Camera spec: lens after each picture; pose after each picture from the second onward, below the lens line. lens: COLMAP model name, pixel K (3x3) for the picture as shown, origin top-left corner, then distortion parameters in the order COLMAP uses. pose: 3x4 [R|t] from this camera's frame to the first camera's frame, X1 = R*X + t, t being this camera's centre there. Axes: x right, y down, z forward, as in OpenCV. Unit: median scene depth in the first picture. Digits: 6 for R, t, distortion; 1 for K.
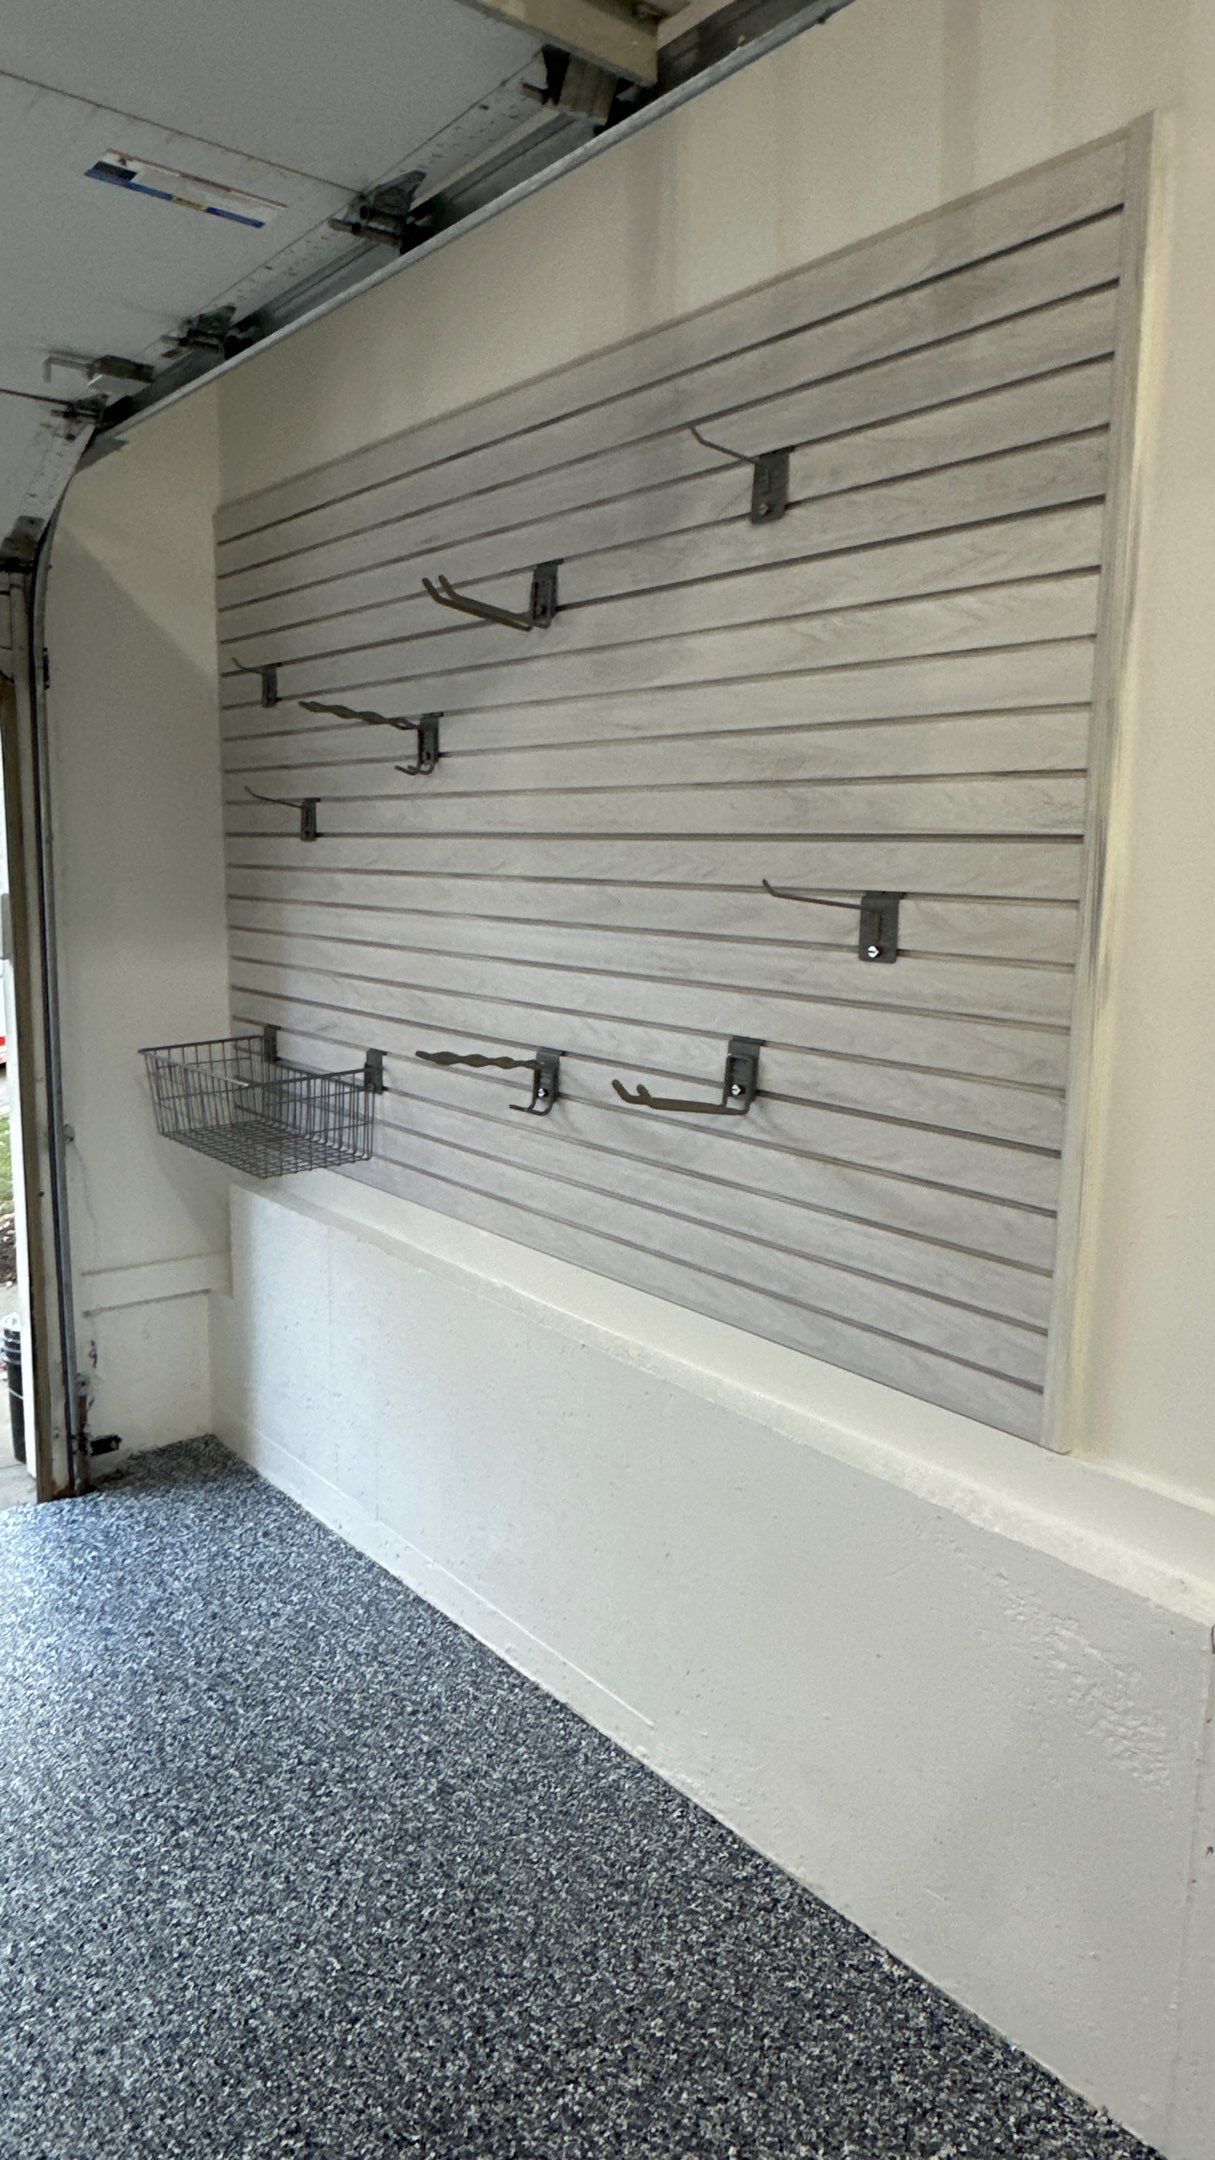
lens RADIAL K [[1419.0, 0, 607.5], [0, 1419.0, 1080.0], [0, 0, 1]] dist [-0.004389, -0.000861]
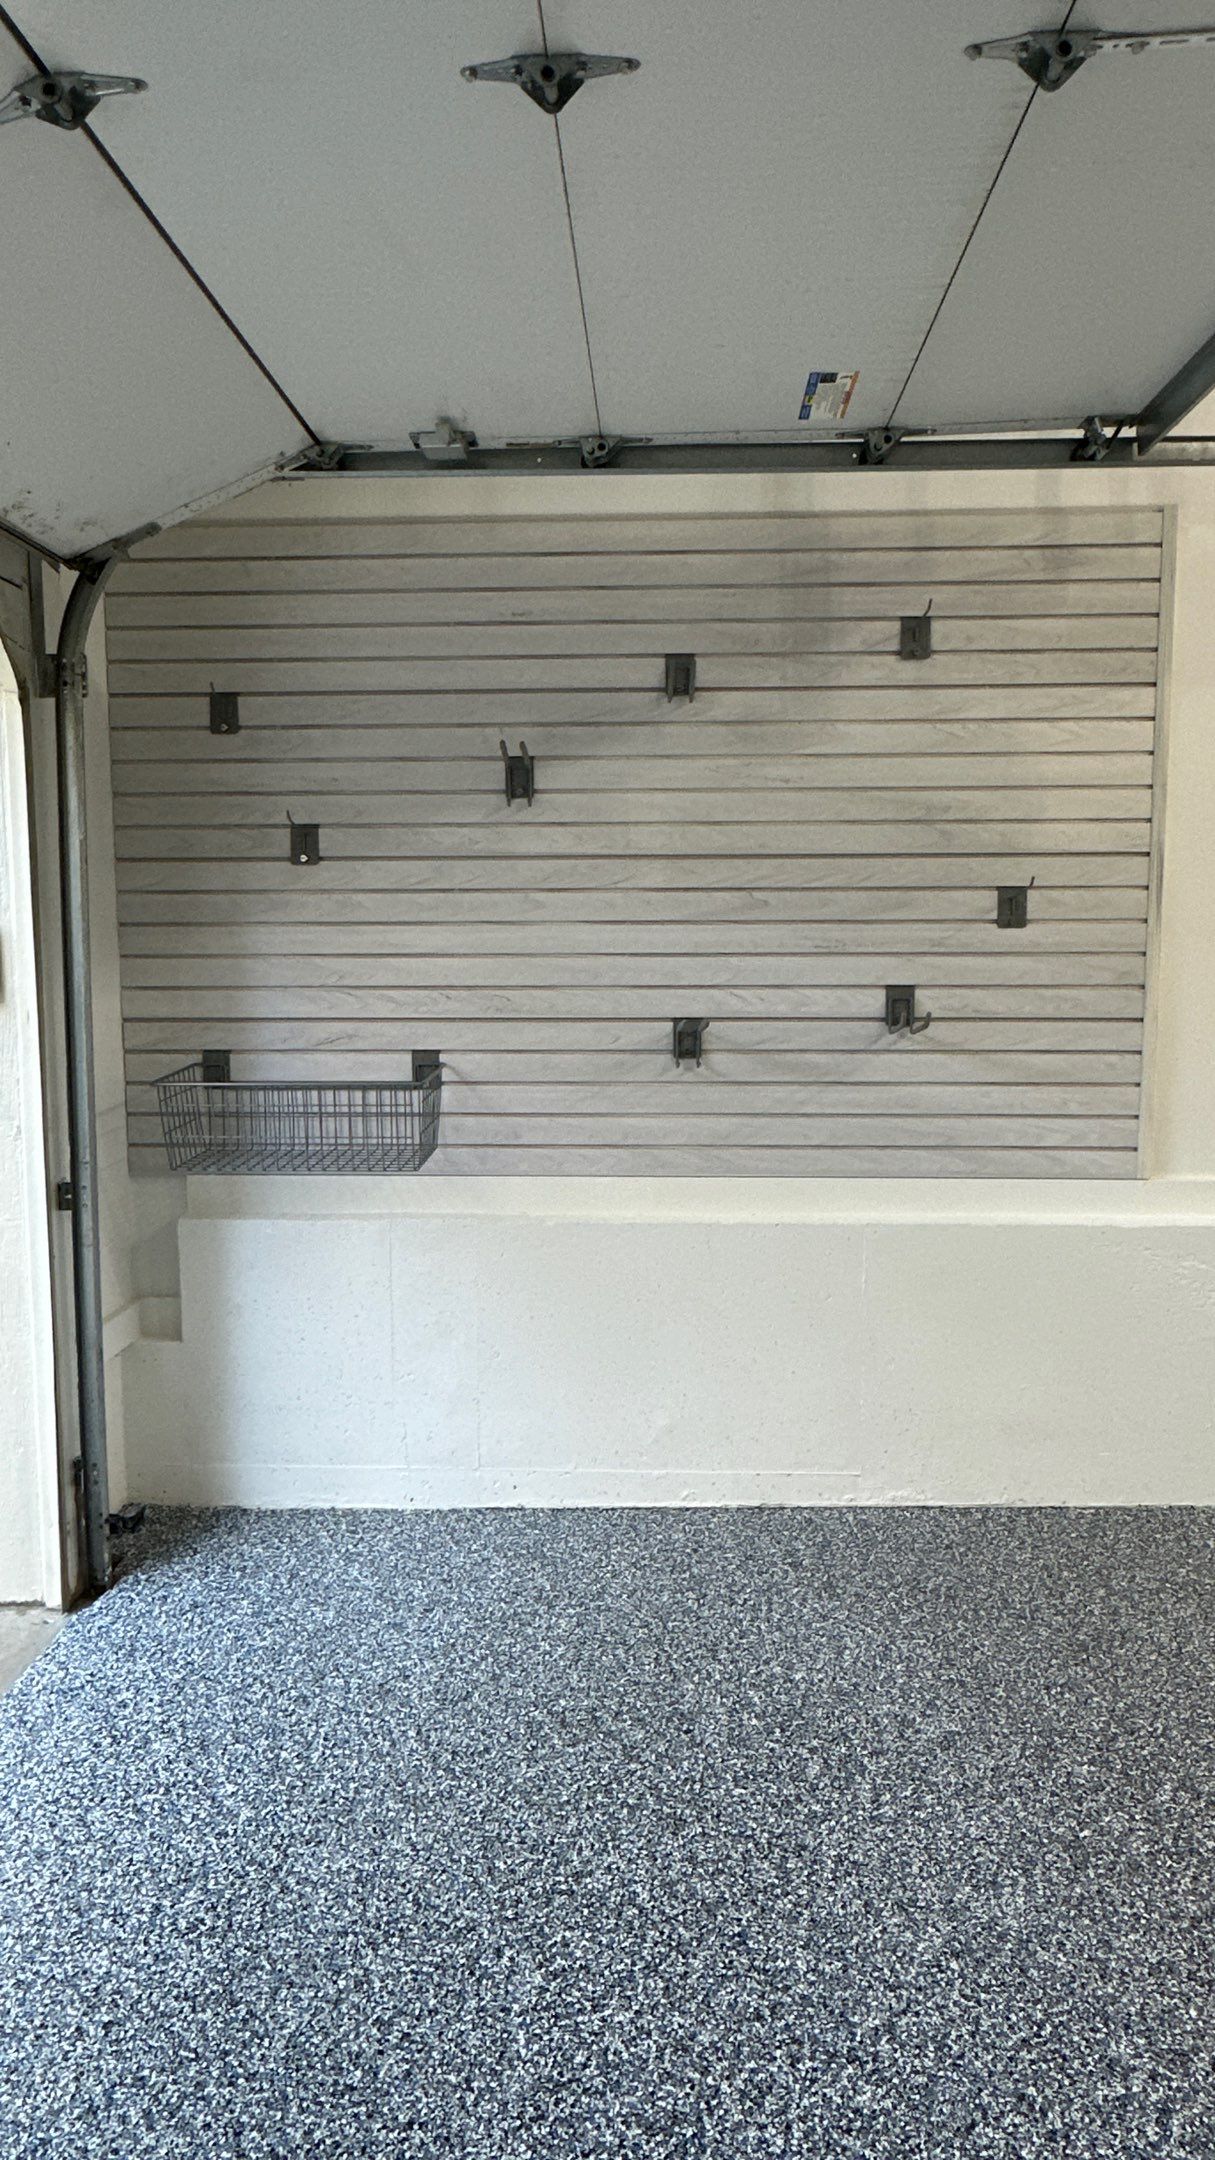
lens RADIAL K [[1421.4, 0, 607.5], [0, 1421.4, 1080.0], [0, 0, 1]] dist [-0.002509, -0.003931]
pose [[0.658161, -0.101707, 0.745976, -1.267153], [0.134506, 0.990777, 0.016410, 0.004073], [-0.740765, 0.089538, 0.665770, 0.215339]]
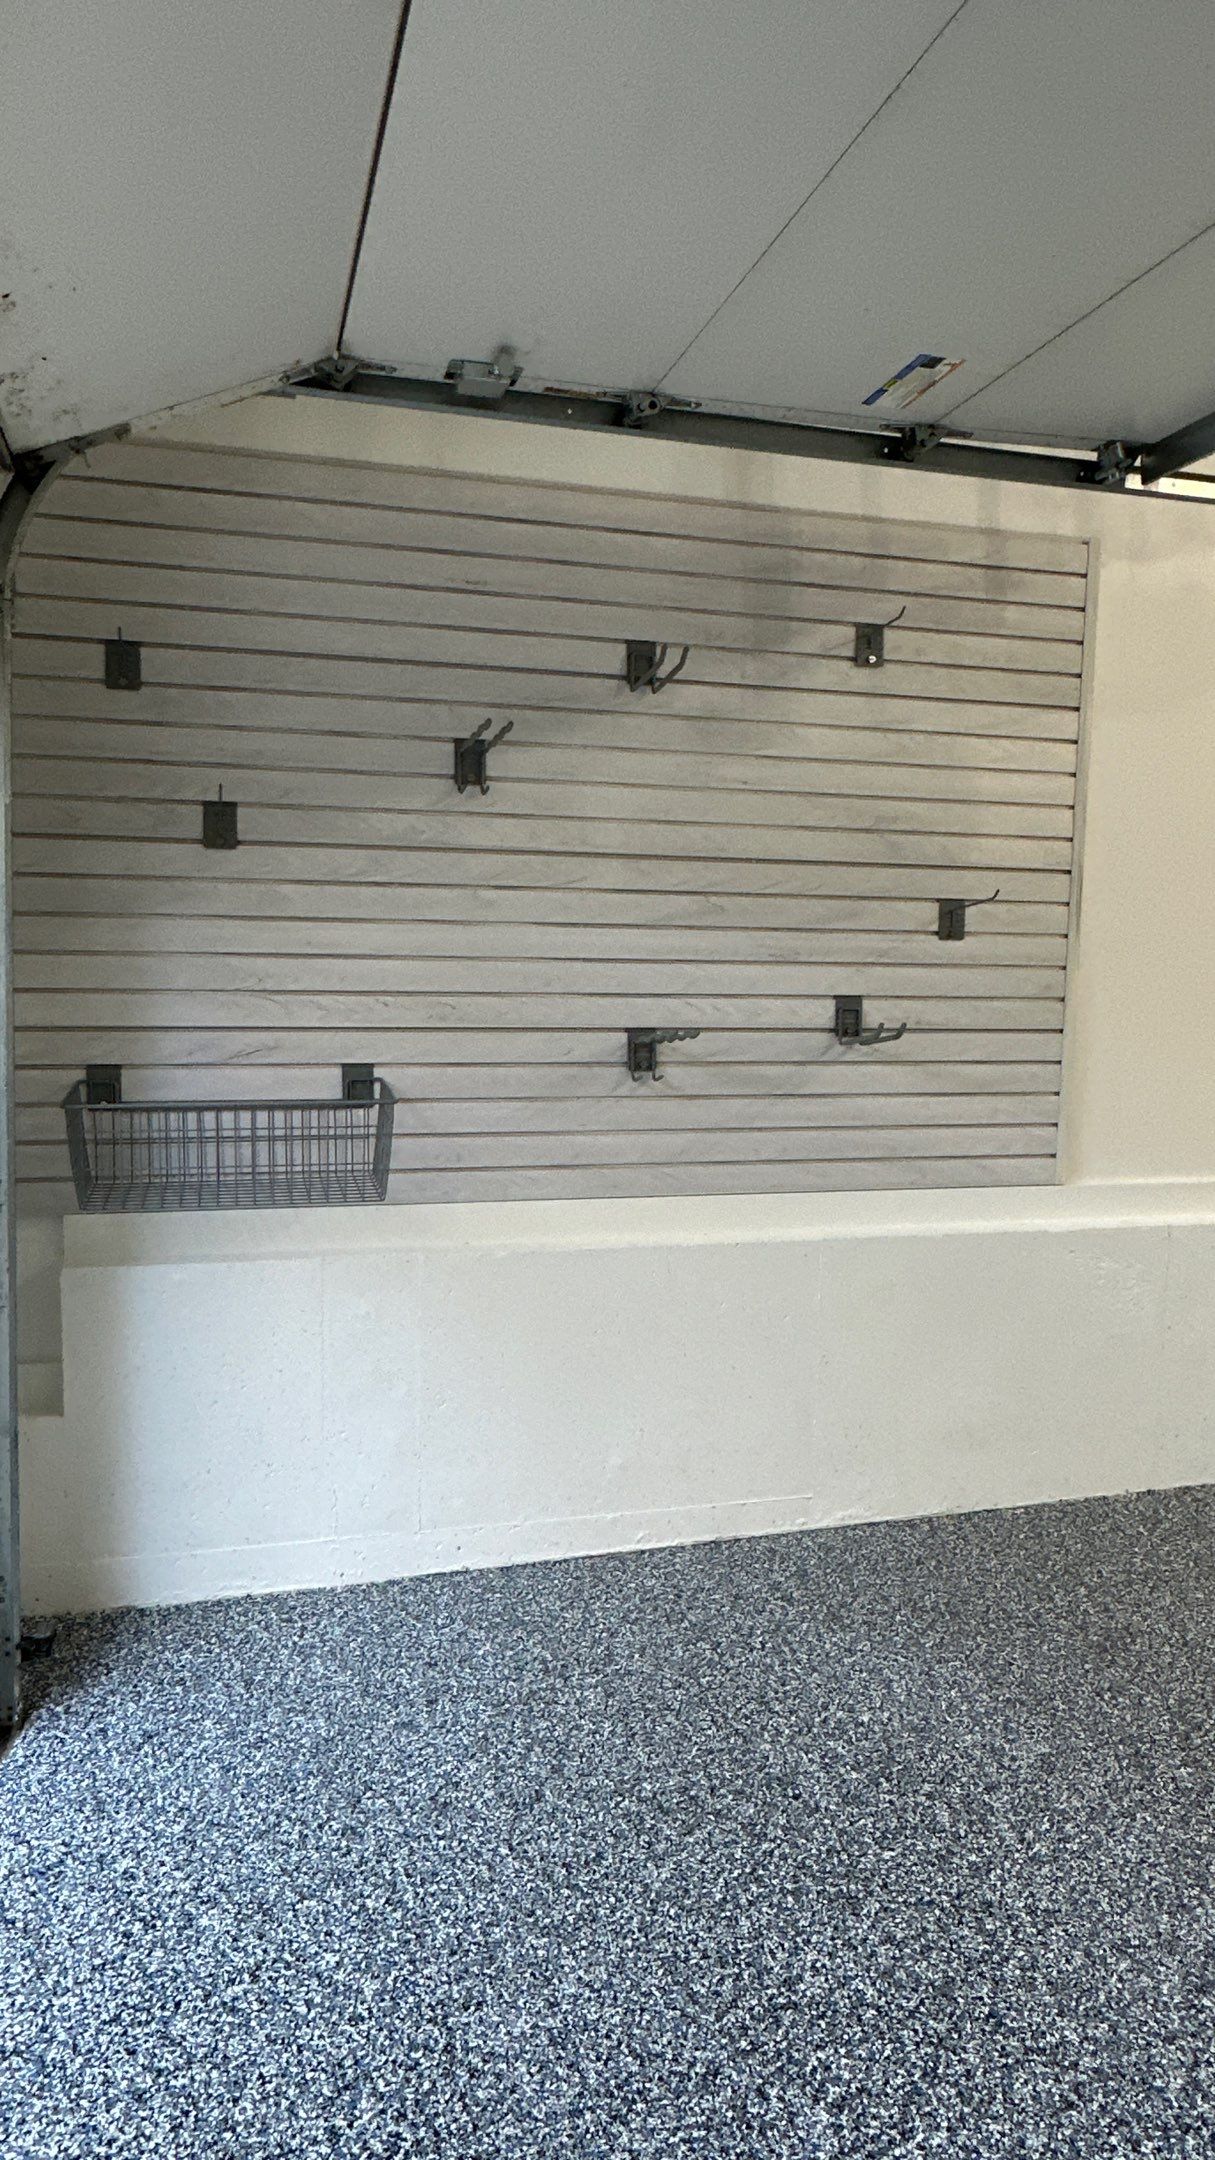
lens RADIAL K [[1419.8, 0, 607.5], [0, 1419.8, 1080.0], [0, 0, 1]] dist [-0.003806, 0.000452]
pose [[0.398413, -0.098316, 0.911922, -1.393531], [0.134497, 0.989753, 0.047947, -0.047796], [-0.907292, 0.103548, 0.407554, 0.620282]]
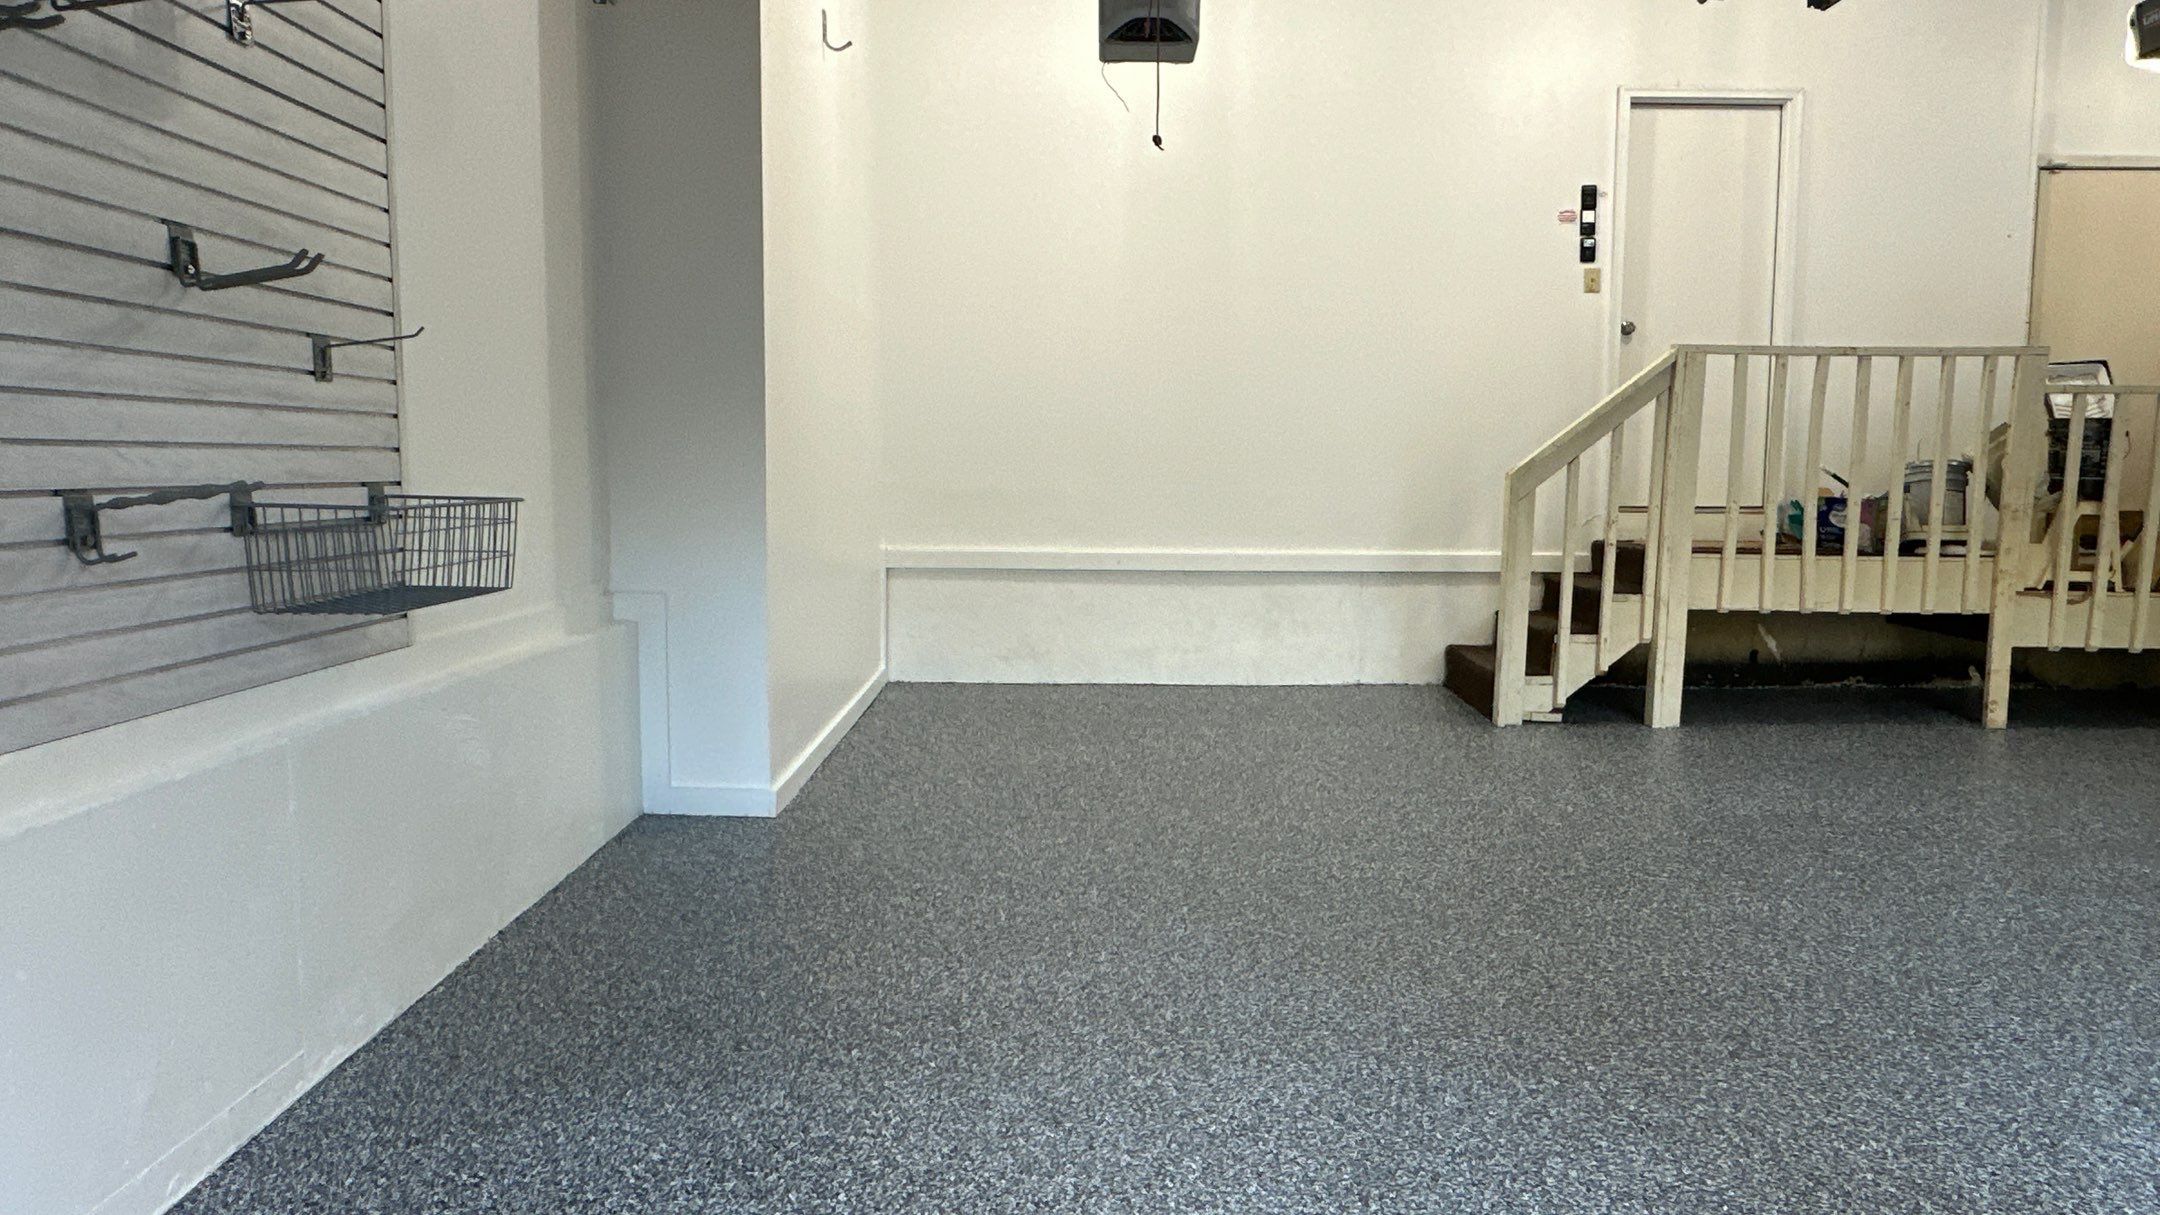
lens RADIAL K [[1444.7, 0, 1080.0], [0, 1444.7, 607.5], [0, 0, 1]] dist [-0.001857, -0.003273]
pose [[-0.776881, -0.078155, 0.624778, -1.264738], [0.089252, 0.968578, 0.232143, -0.120242], [-0.623290, 0.236111, -0.745494, 1.518472]]
